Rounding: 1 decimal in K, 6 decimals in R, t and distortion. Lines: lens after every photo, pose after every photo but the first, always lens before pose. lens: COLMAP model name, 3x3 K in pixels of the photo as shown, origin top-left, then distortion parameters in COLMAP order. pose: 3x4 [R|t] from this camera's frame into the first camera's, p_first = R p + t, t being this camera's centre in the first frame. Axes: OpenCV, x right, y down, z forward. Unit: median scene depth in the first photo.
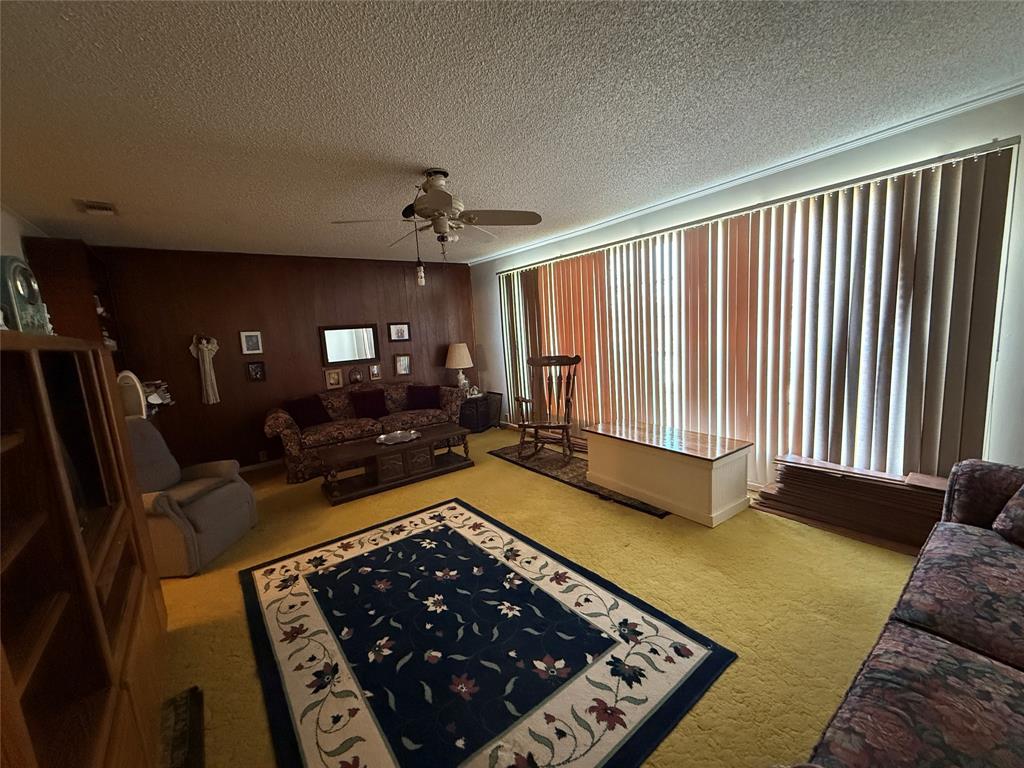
lens RADIAL K [[408.2, 0, 509.2], [0, 408.2, 386.0], [0, 0, 1]] dist [0.000294, -0.000513]
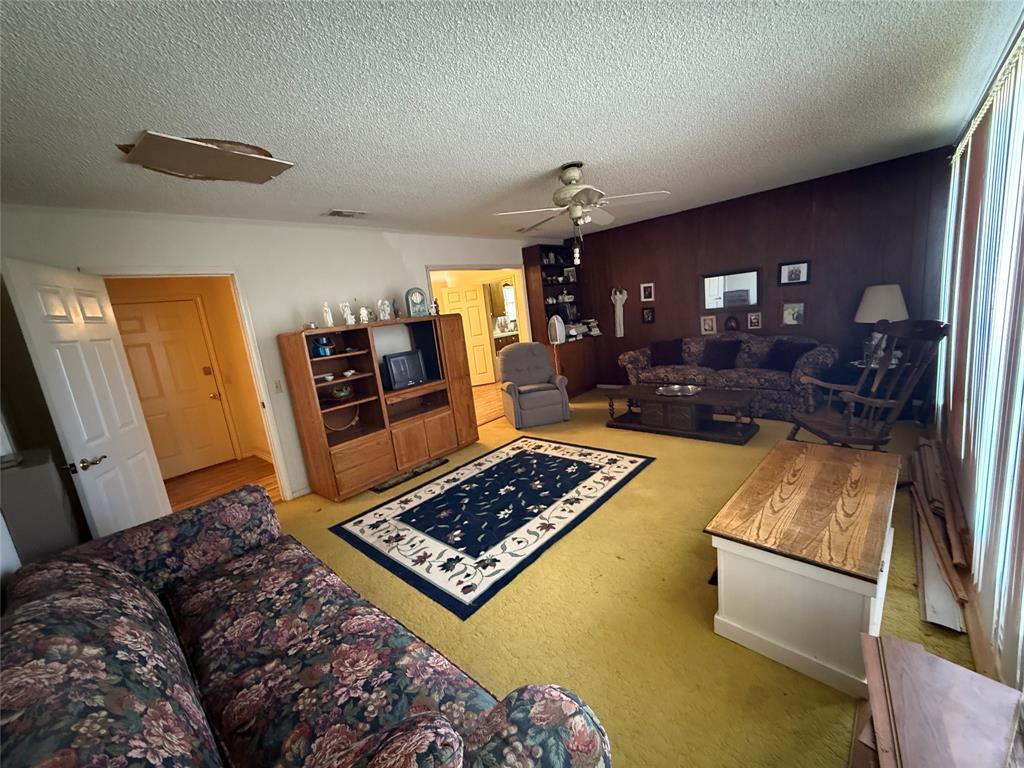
lens RADIAL K [[408.2, 0, 508.7], [0, 408.2, 386.4], [0, 0, 1]] dist [0.000294, -0.000513]
pose [[0.182603, 0.229575, -0.956008, 1.086047], [-0.031132, 0.973219, 0.227762, -0.184291], [0.982694, -0.011827, 0.184860, 0.642899]]
